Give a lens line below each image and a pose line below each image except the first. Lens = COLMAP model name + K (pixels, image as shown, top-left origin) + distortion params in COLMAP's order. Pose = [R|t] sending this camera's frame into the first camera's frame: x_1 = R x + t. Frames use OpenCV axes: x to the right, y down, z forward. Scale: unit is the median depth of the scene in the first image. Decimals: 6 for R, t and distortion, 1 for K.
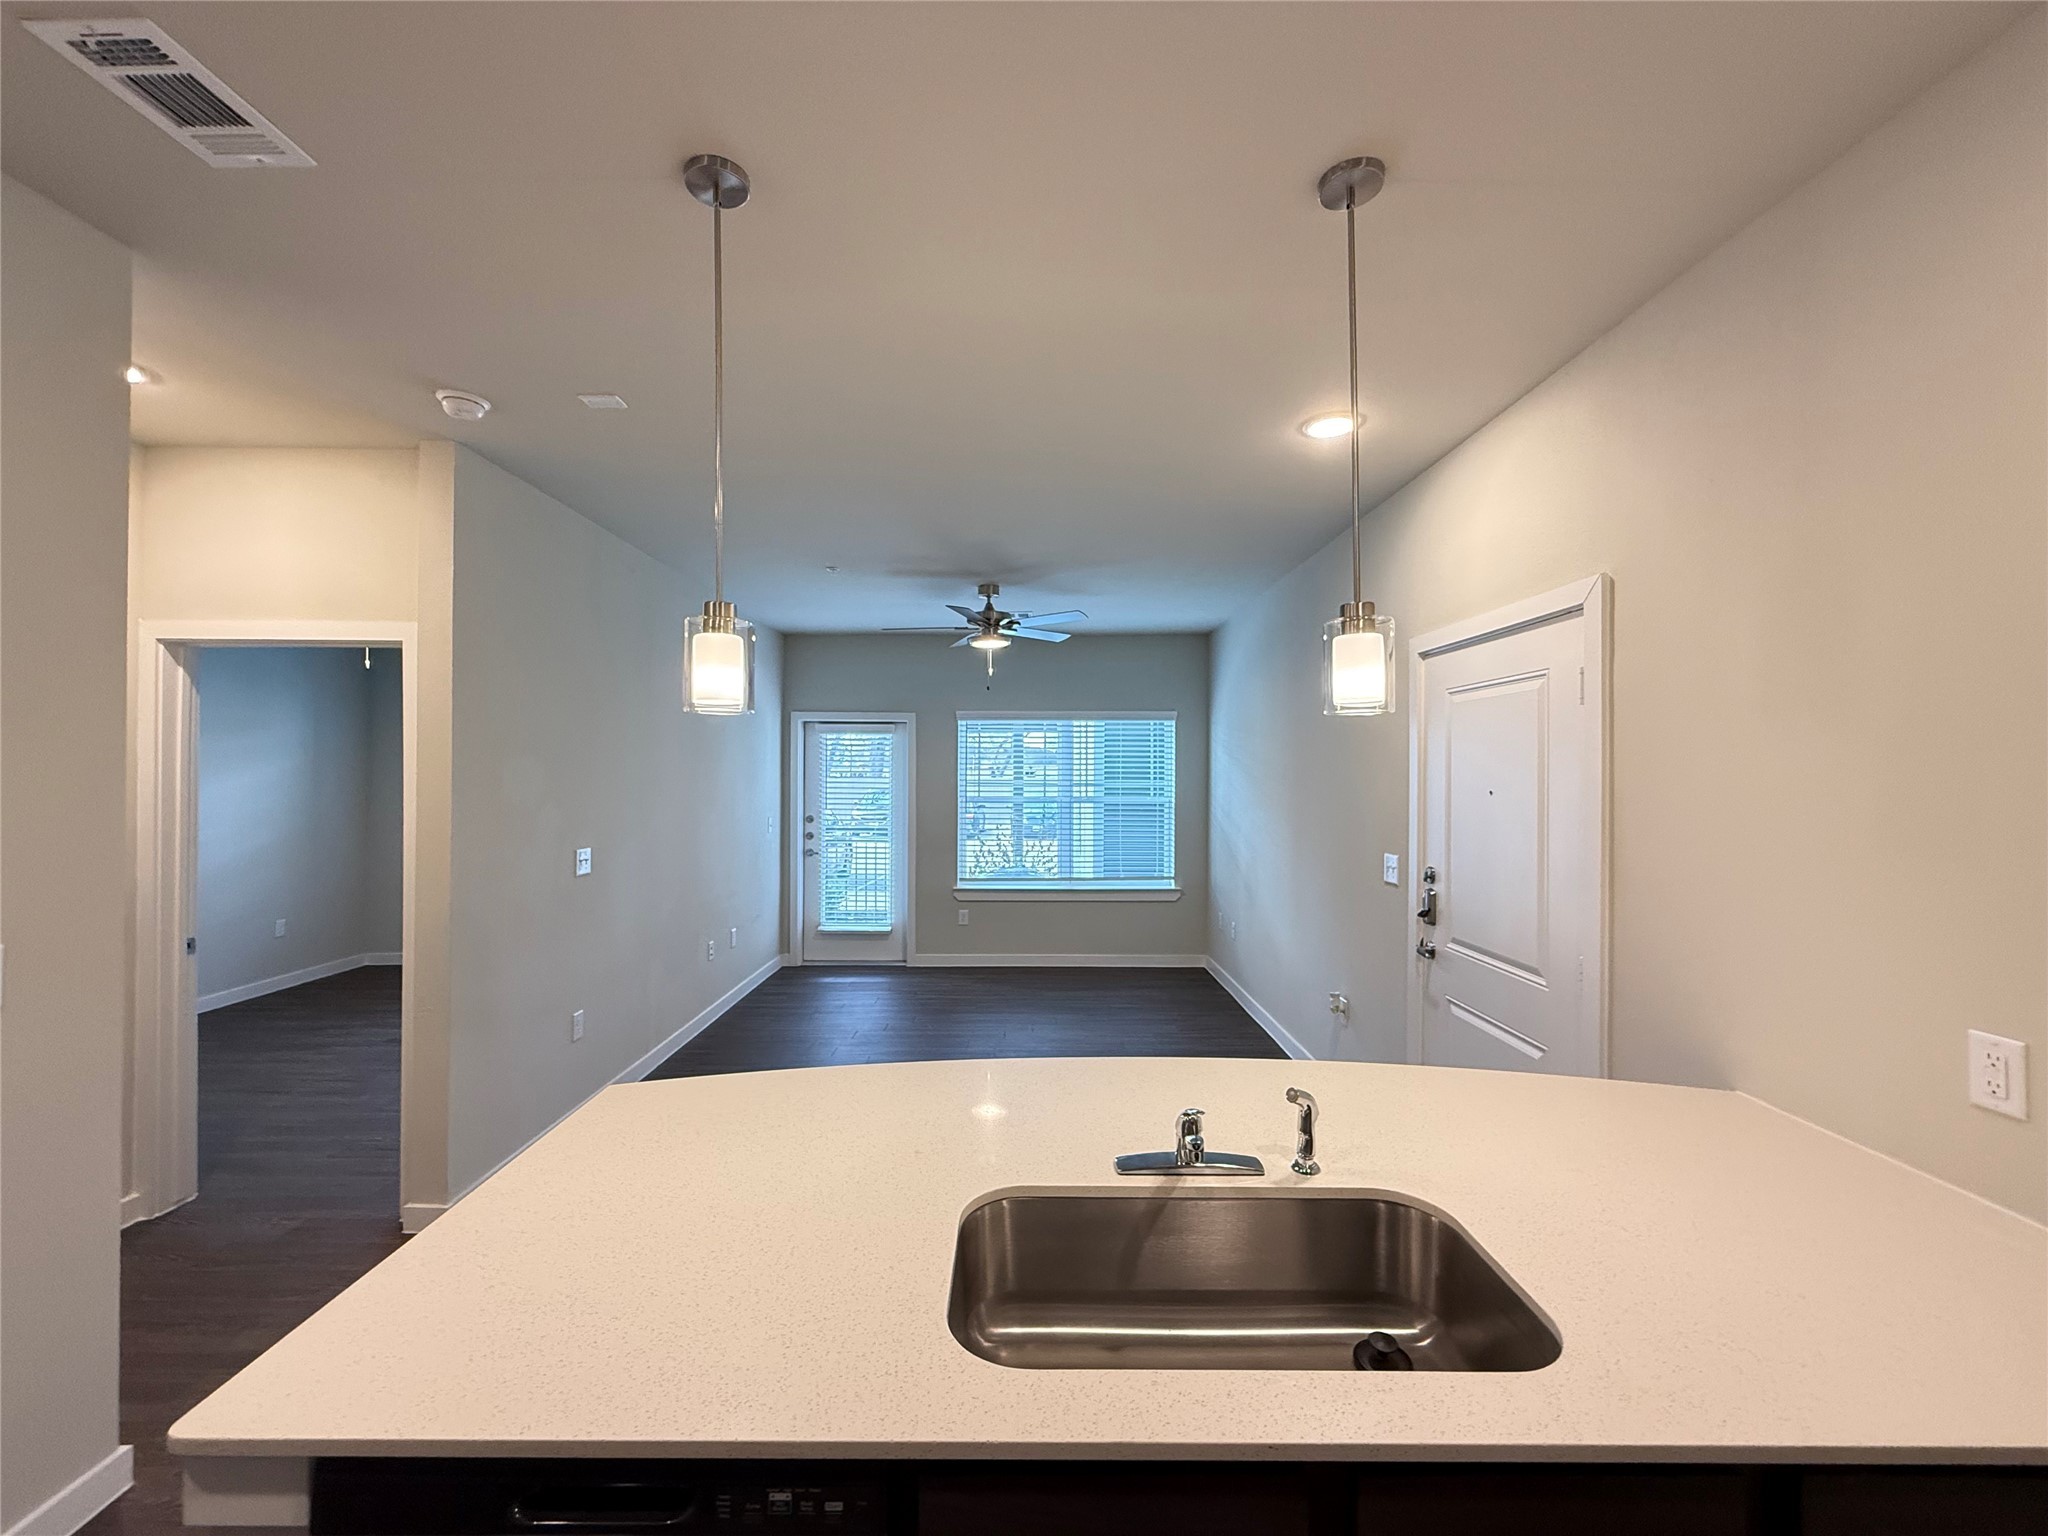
lens RADIAL K [[825.3, 0, 1033.7], [0, 825.3, 772.4], [0, 0, 1]] dist [-0.000814, 0.000128]
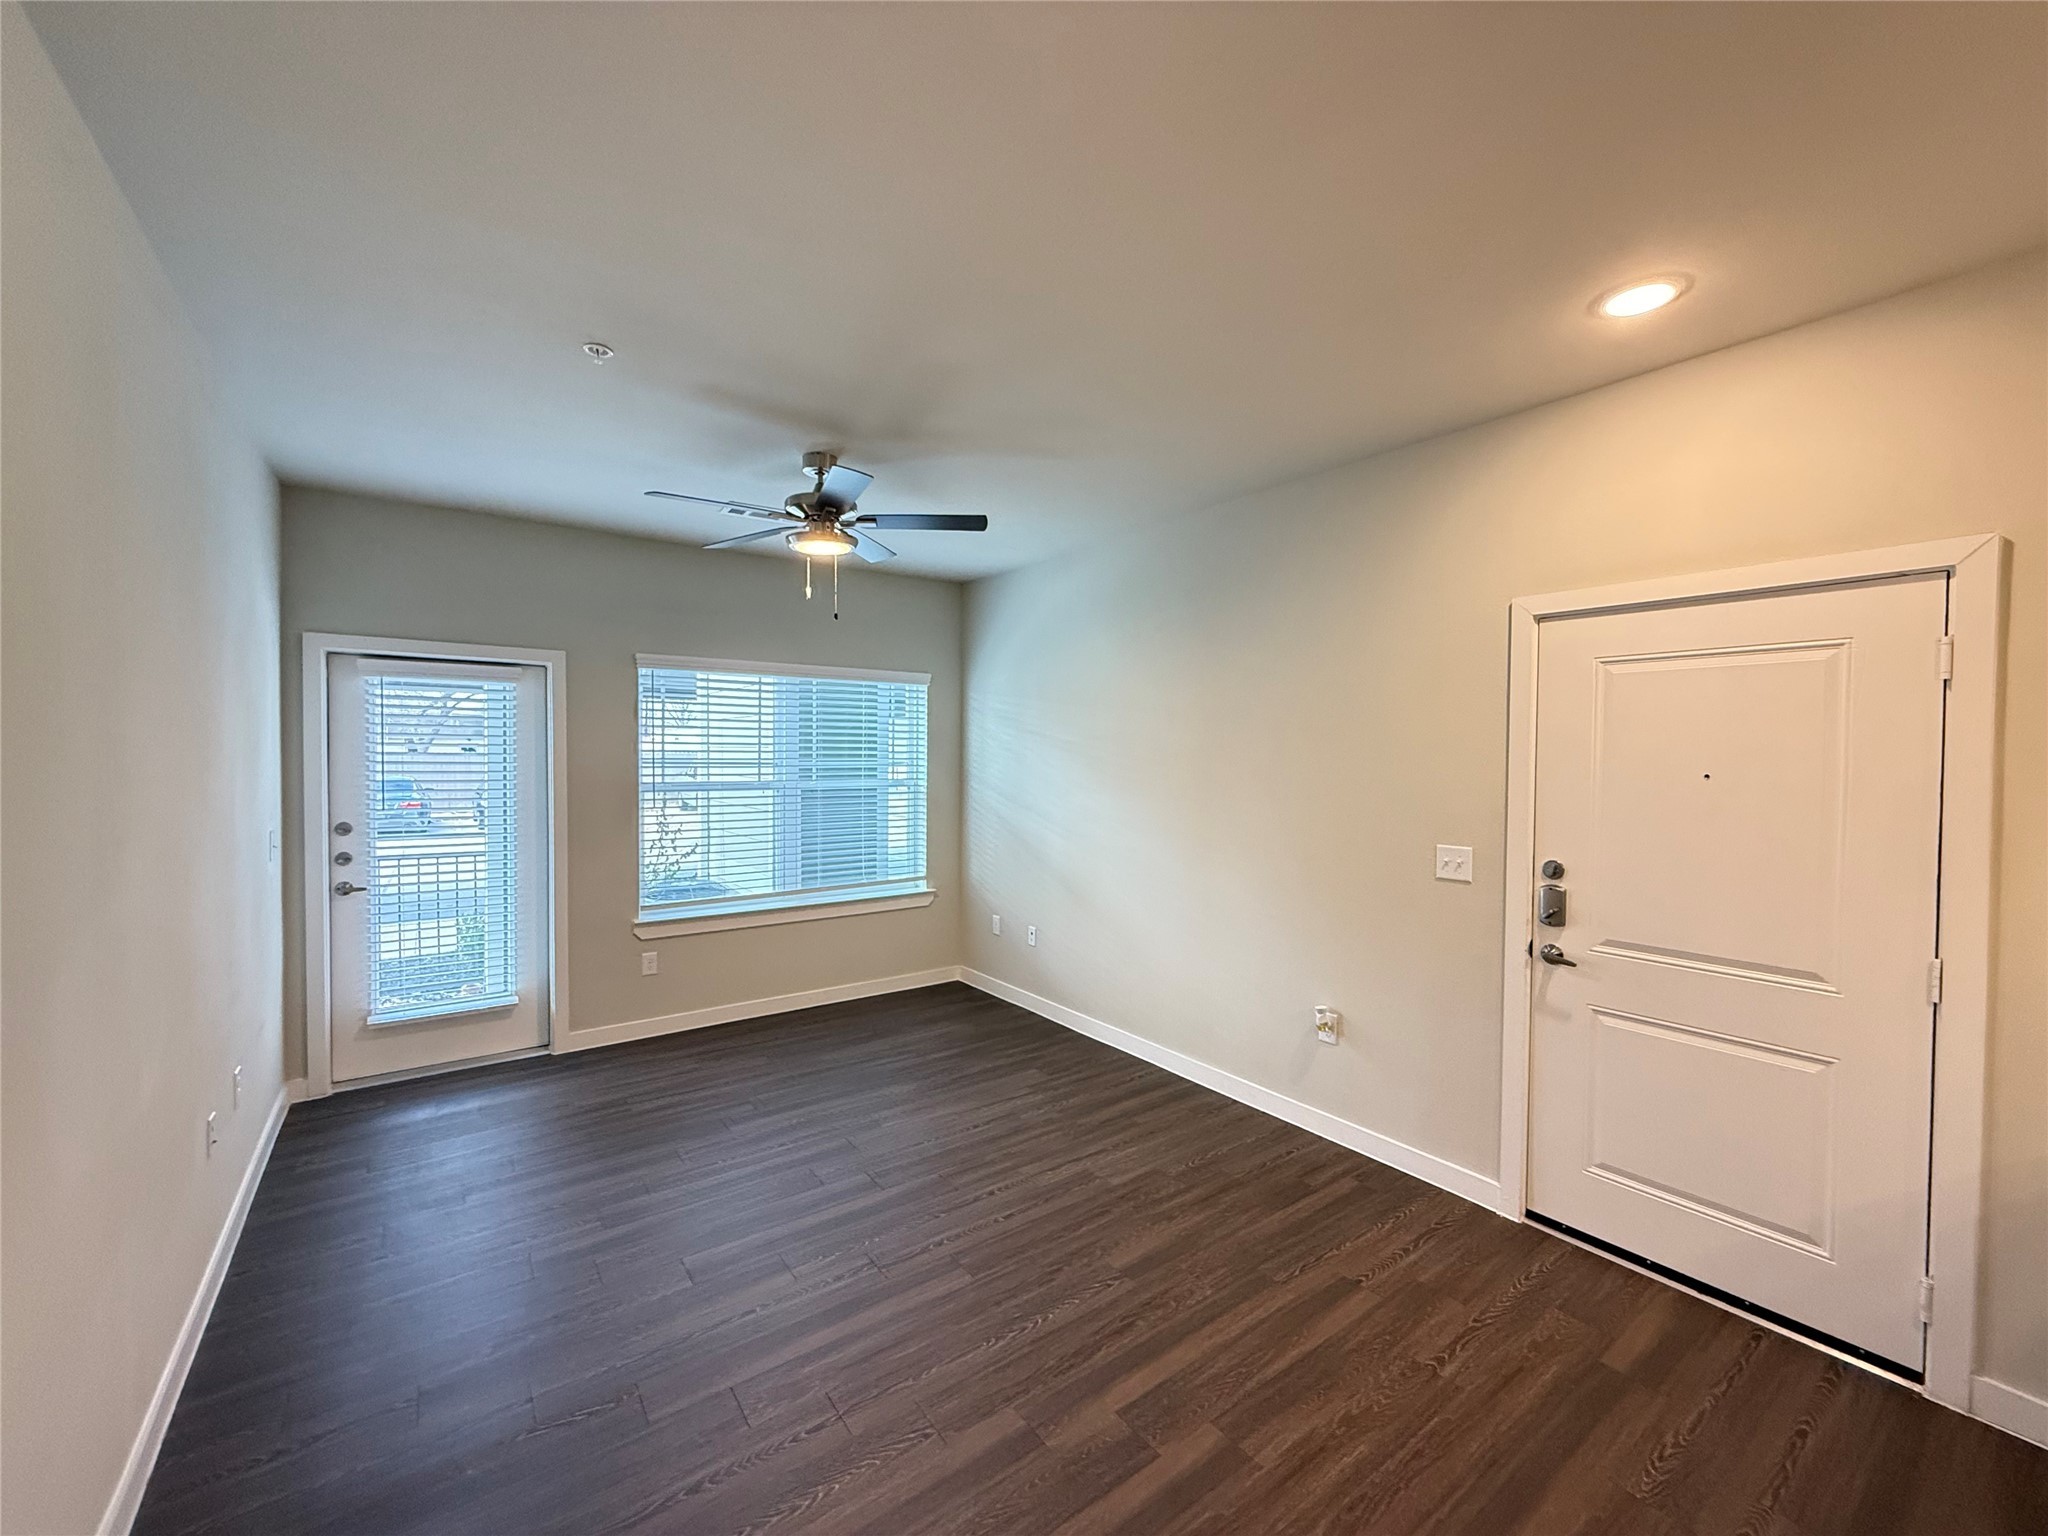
lens RADIAL K [[825.3, 0, 1058.5], [0, 825.3, 778.8], [0, 0, 1]] dist [-0.000814, 0.000128]
pose [[0.810375, -0.012761, 0.585773, -0.206671], [-0.007684, 0.999445, 0.032404, 0.001352], [-0.585861, -0.030760, 0.809827, 0.268508]]
